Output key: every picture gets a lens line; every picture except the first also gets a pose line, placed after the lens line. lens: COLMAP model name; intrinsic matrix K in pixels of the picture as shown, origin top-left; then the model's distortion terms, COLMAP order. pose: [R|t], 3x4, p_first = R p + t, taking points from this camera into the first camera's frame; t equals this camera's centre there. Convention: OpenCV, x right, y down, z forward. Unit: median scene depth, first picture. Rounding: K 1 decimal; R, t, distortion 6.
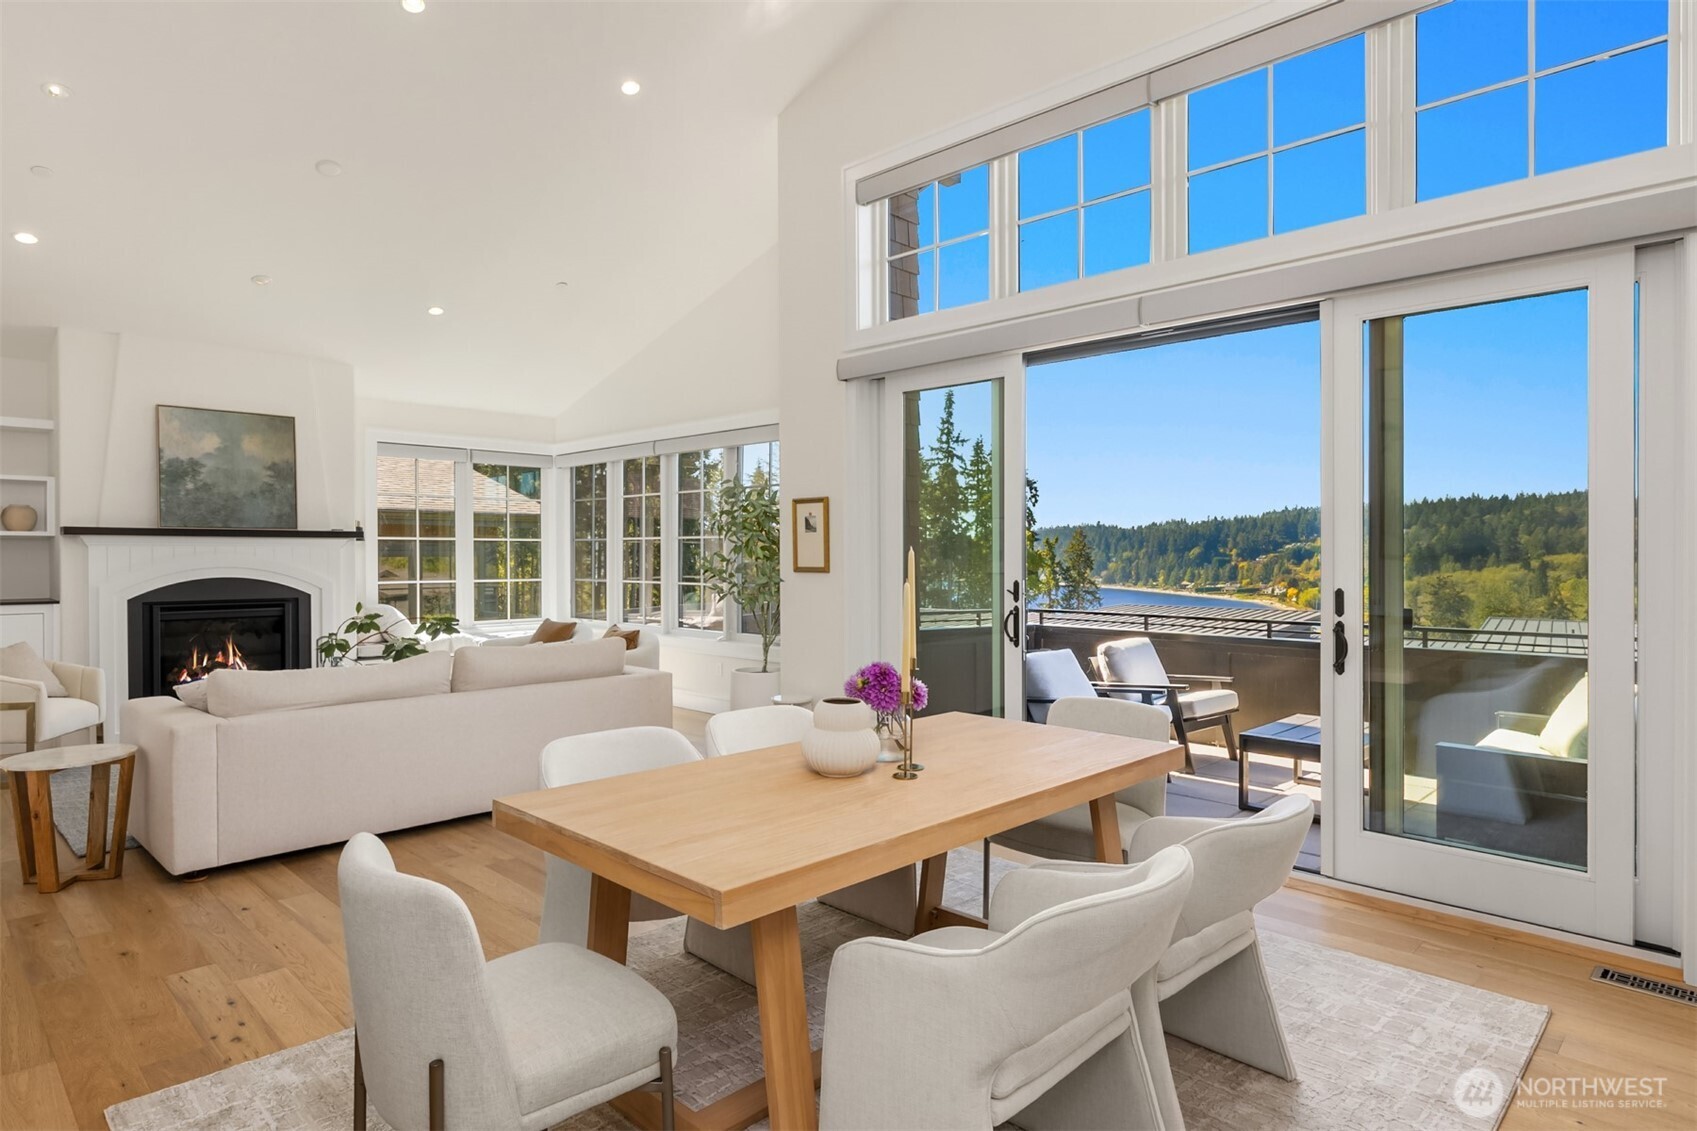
lens RADIAL K [[943.6, 0, 845.0], [0, 943.6, 557.6], [0, 0, 1]] dist [0.001913, 0.000037]
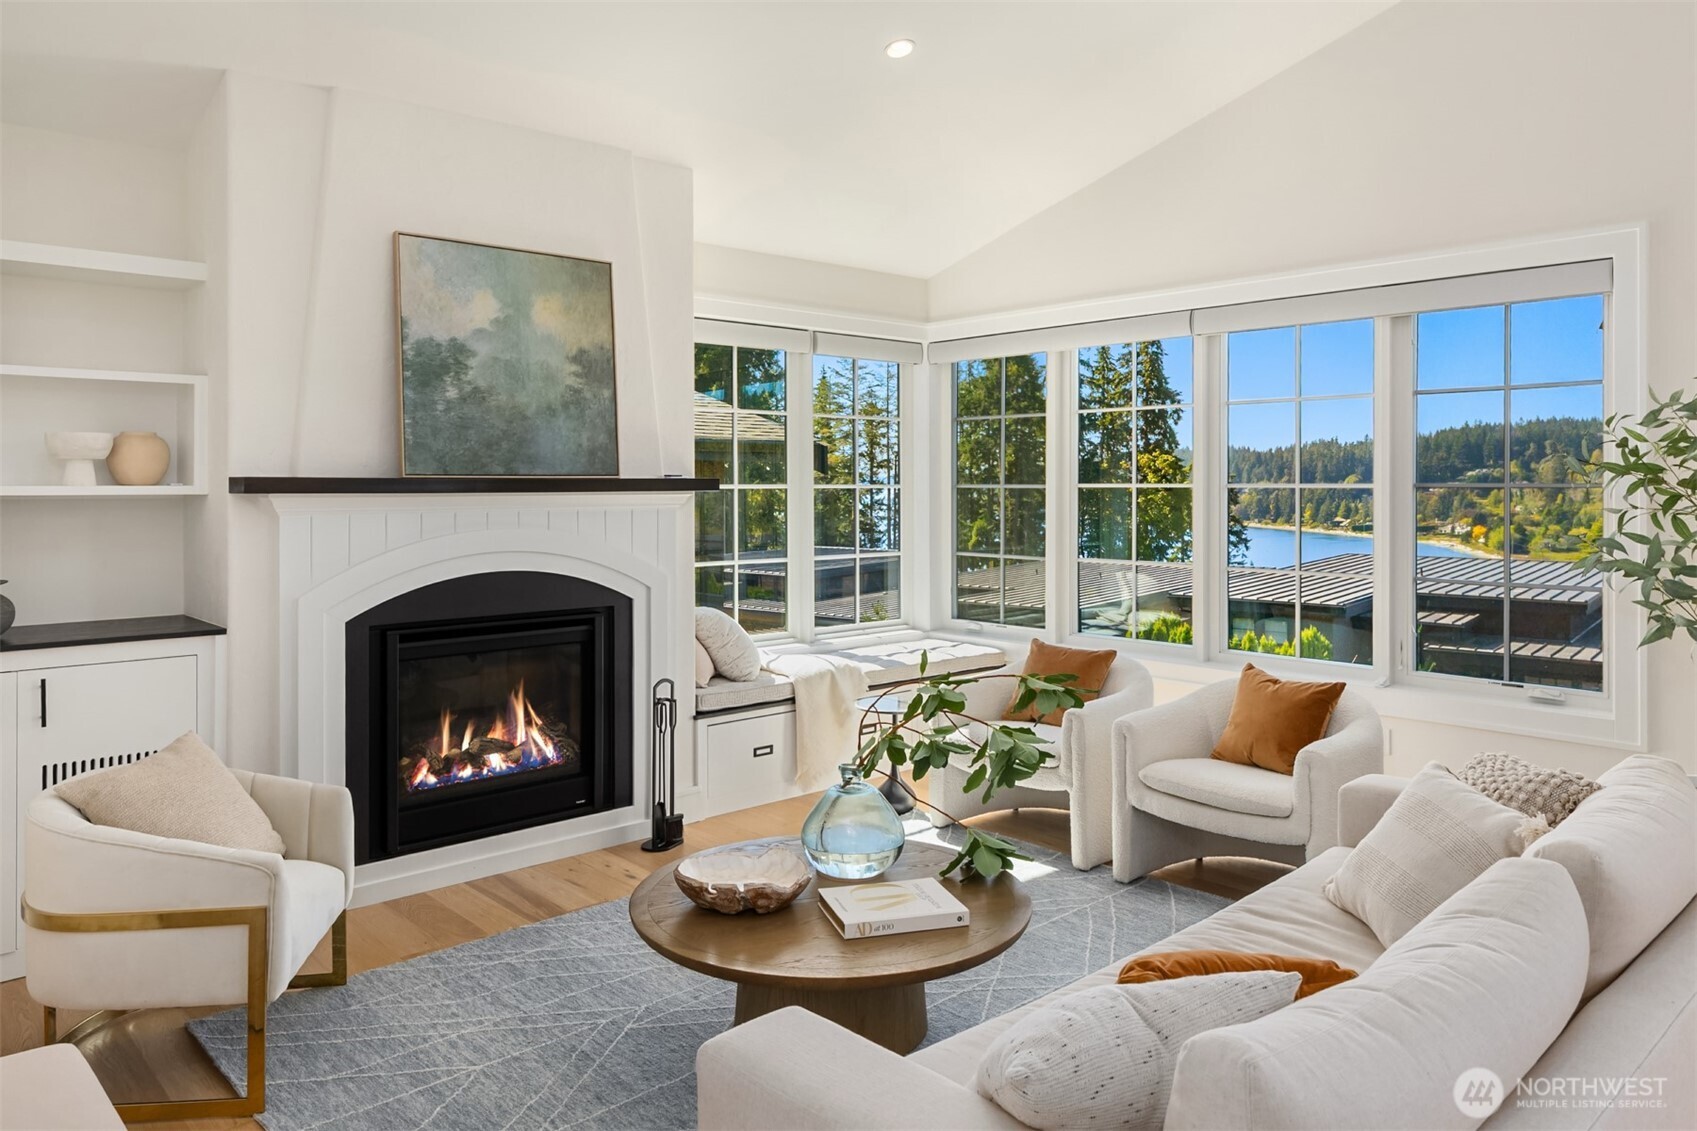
lens RADIAL K [[1154.4, 0, 845.9], [0, 1154.4, 486.1], [0, 0, 1]] dist [0.007874, 0.001700]
pose [[0.998530, -0.002457, -0.054150, -0.429560], [0.002338, 0.999995, -0.002262, -0.023243], [0.054155, 0.002132, 0.998530, 0.375893]]
